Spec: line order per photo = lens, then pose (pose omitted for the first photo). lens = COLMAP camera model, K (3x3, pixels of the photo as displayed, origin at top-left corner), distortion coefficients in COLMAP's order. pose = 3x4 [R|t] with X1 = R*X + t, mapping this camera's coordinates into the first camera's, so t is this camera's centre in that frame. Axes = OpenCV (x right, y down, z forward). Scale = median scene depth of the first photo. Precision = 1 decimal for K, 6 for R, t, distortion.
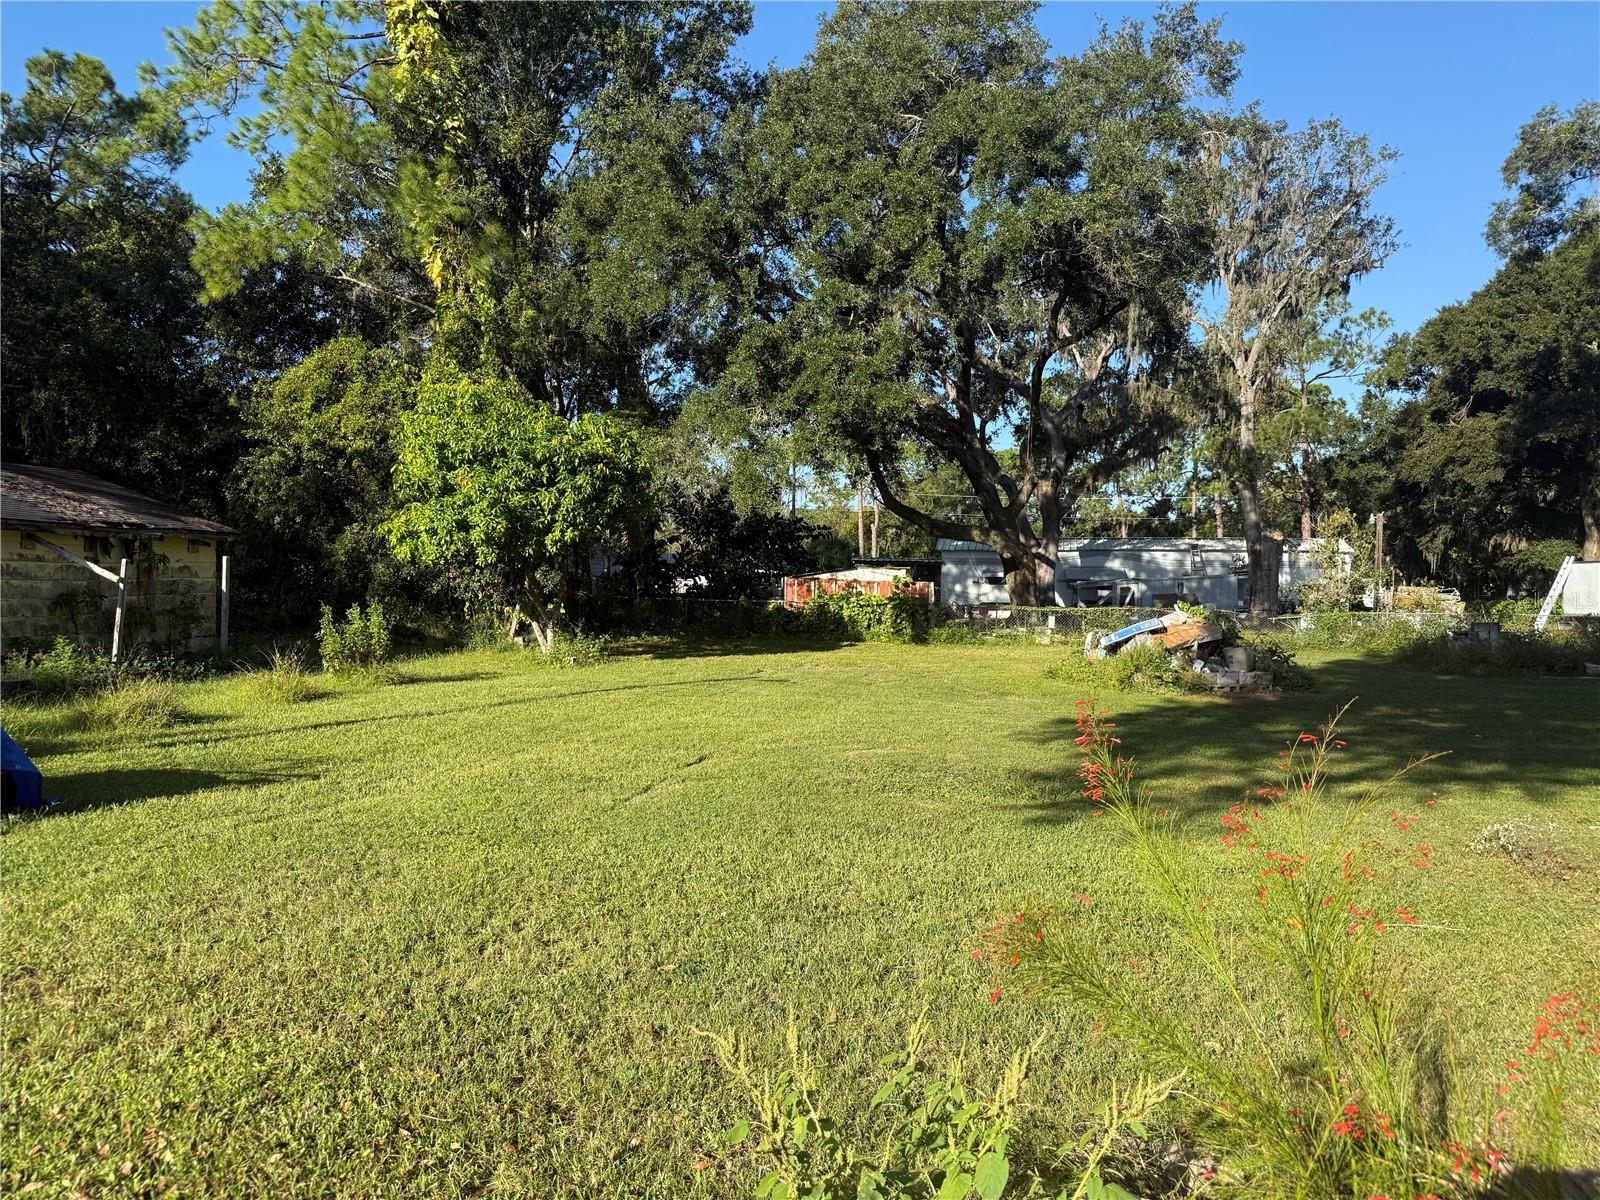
lens RADIAL K [[1126.3, 0, 800.0], [0, 1126.3, 600.0], [0, 0, 1]] dist [0.259540, -0.002119]
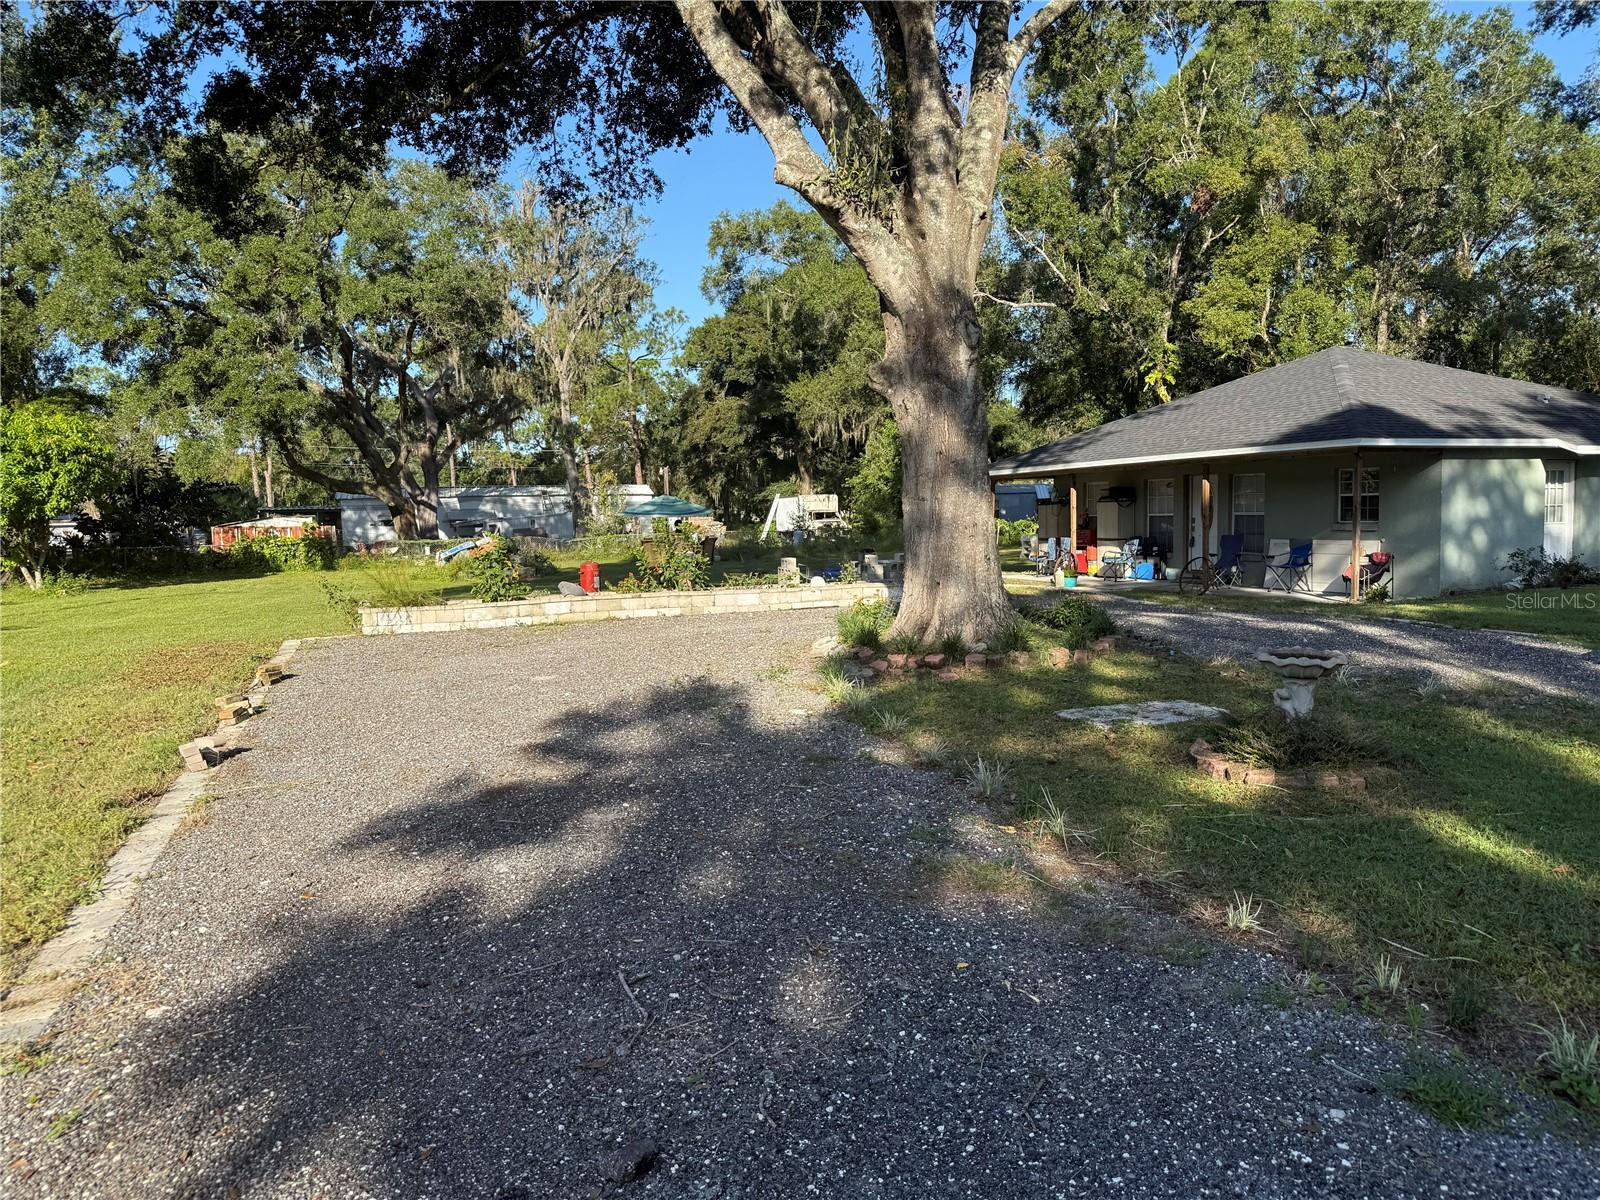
lens RADIAL K [[1095.8, 0, 835.8], [0, 1095.8, 599.4], [0, 0, 1]] dist [0.043796, -0.097388]
pose [[0.854665, -0.073889, 0.513896, -0.035320], [0.044951, 0.996635, 0.068540, 0.005385], [-0.517231, -0.035479, 0.855110, -0.287600]]
